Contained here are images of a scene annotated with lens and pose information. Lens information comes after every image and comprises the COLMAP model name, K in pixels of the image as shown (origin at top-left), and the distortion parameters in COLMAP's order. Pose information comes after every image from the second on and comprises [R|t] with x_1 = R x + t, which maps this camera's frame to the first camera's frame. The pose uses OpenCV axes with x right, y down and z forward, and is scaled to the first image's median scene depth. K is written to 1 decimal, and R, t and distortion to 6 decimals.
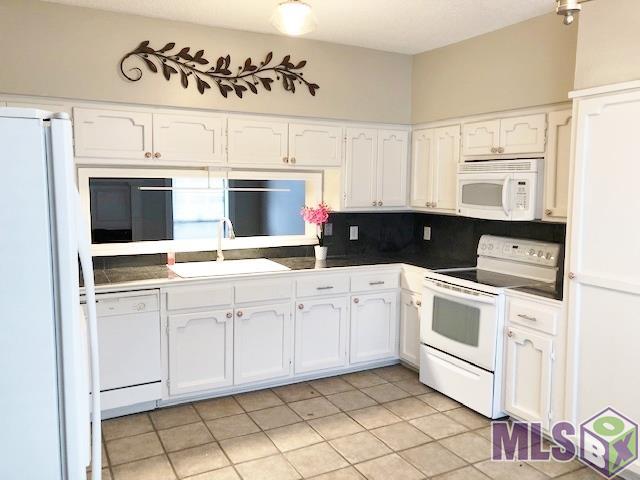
lens RADIAL K [[532.6, 0, 321.2], [0, 532.6, 237.5], [0, 0, 1]] dist [0.048294, -0.021462]
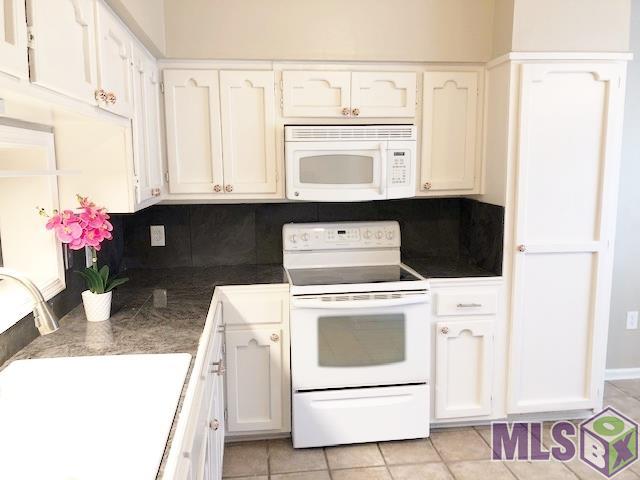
lens RADIAL K [[532.6, 0, 322.2], [0, 532.6, 234.6], [0, 0, 1]] dist [0.048294, -0.021462]
pose [[0.354253, -0.141340, 0.924407, -0.417877], [0.107579, 0.988109, 0.109854, -0.073801], [-0.928941, 0.060531, 0.365246, 0.742347]]
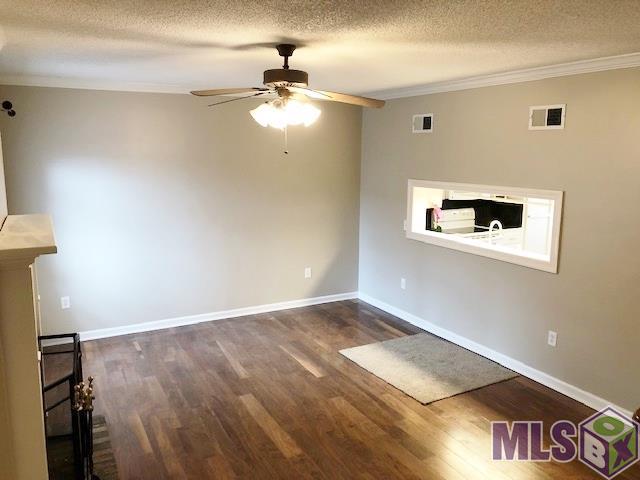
lens RADIAL K [[532.6, 0, 322.9], [0, 532.6, 238.4], [0, 0, 1]] dist [0.048294, -0.021462]
pose [[-0.003006, -0.164245, 0.986415, -1.639474], [0.094676, 0.981942, 0.163788, -0.266174], [-0.995504, 0.093882, 0.012598, 1.508640]]
